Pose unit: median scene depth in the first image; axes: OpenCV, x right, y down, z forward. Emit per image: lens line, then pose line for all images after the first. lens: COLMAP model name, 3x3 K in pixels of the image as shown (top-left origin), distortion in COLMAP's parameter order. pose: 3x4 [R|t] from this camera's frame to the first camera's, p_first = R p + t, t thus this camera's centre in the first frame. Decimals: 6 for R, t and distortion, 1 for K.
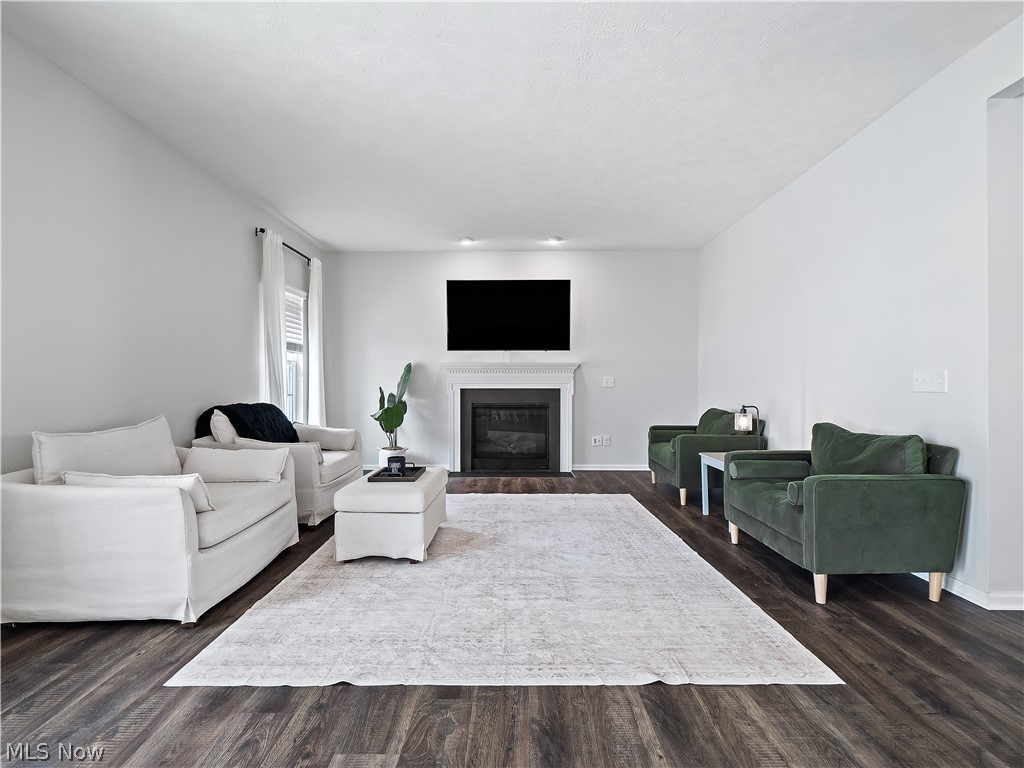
lens RADIAL K [[494.6, 0, 510.3], [0, 494.6, 381.5], [0, 0, 1]] dist [0.000775, -0.000071]
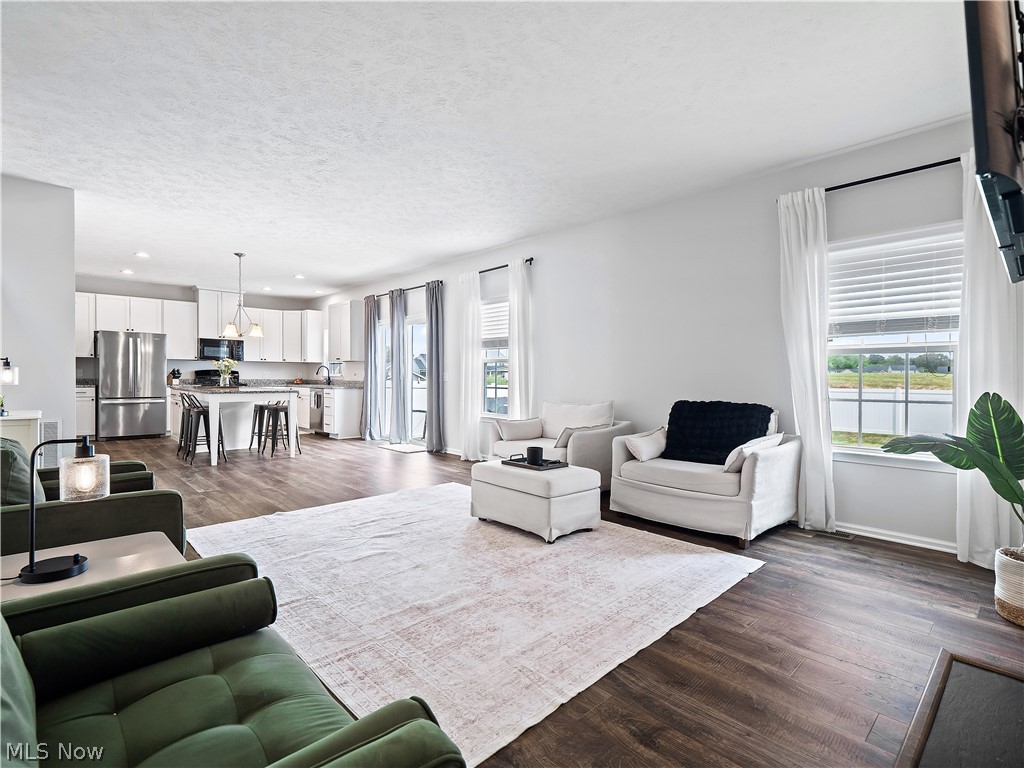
lens RADIAL K [[500.4, 0, 512.0], [0, 500.4, 384.0], [0, 0, 1]] dist [0.000251, -0.000597]
pose [[-0.723921, 0.005012, -0.689864, 0.487551], [-0.003194, 0.999939, 0.010616, 0.000327], [0.689875, 0.009889, -0.723861, 1.510280]]
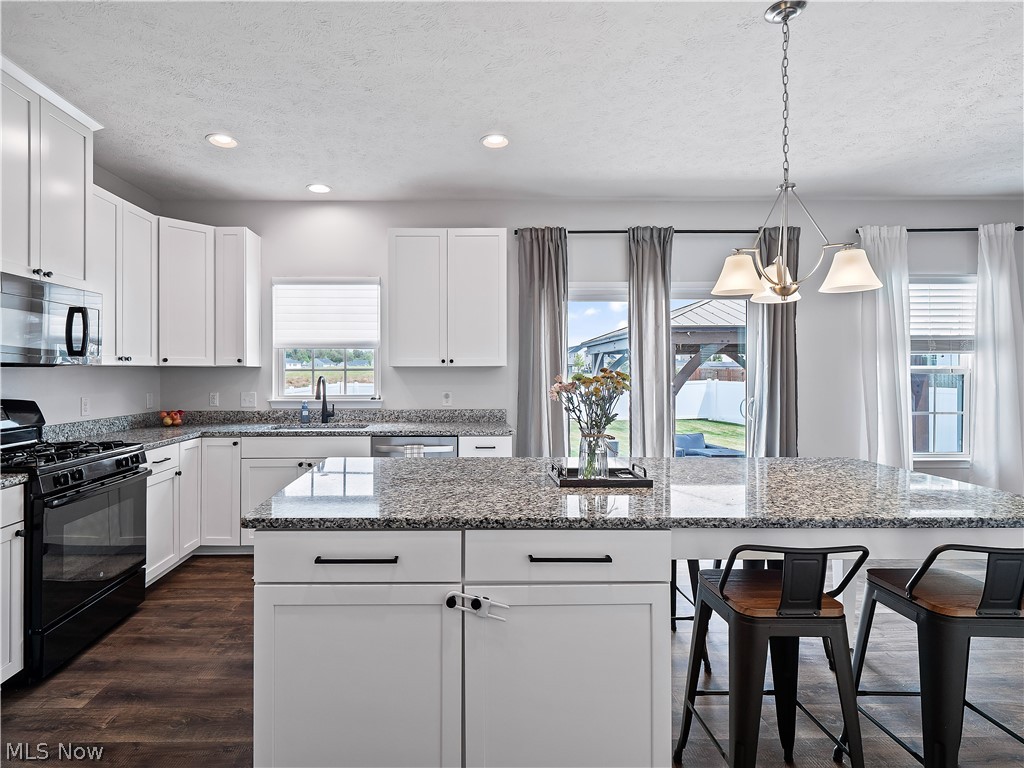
lens RADIAL K [[519.4, 0, 460.5], [0, 519.4, 367.7], [0, 0, 1]] dist [0.000009, -0.000527]
pose [[0.015350, -0.003791, -0.999875, 0.481297], [0.010060, 0.999943, -0.003637, -0.072333], [0.999832, -0.010003, 0.015388, -0.717134]]
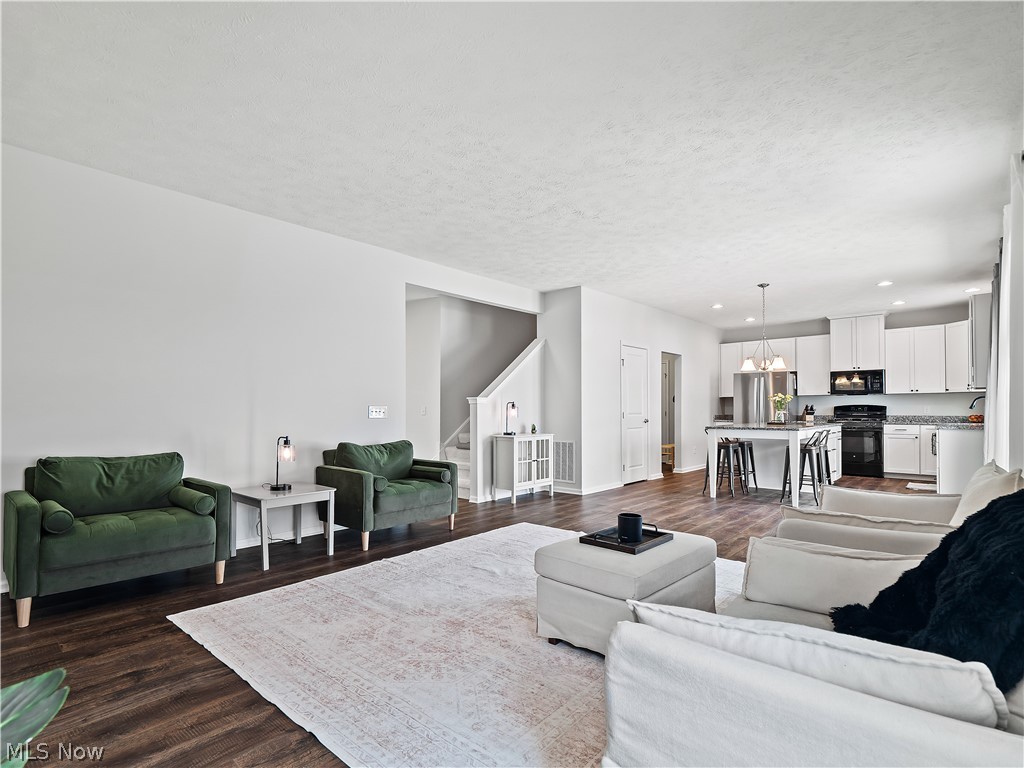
lens RADIAL K [[515.0, 0, 500.5], [0, 515.0, 407.1], [0, 0, 1]] dist [0.000051, -0.000117]
pose [[-0.744127, 0.005689, 0.668014, -0.514001], [-0.002619, 0.999931, -0.011432, 0.000920], [-0.668033, -0.010257, -0.744061, 1.454941]]
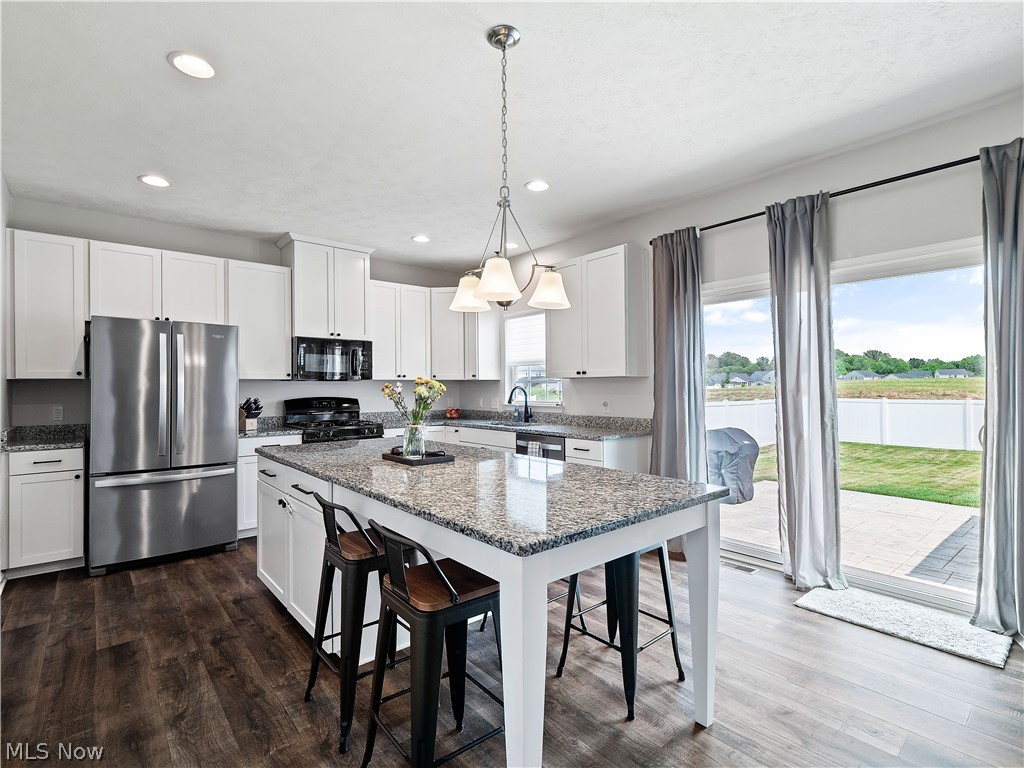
lens RADIAL K [[500.4, 0, 512.0], [0, 500.4, 384.0], [0, 0, 1]] dist [0.000251, -0.000597]
pose [[-0.758073, 0.002348, -0.652166, 0.310833], [0.012251, 0.999868, -0.010640, -0.054417], [0.652055, -0.016055, -0.758002, 0.011345]]
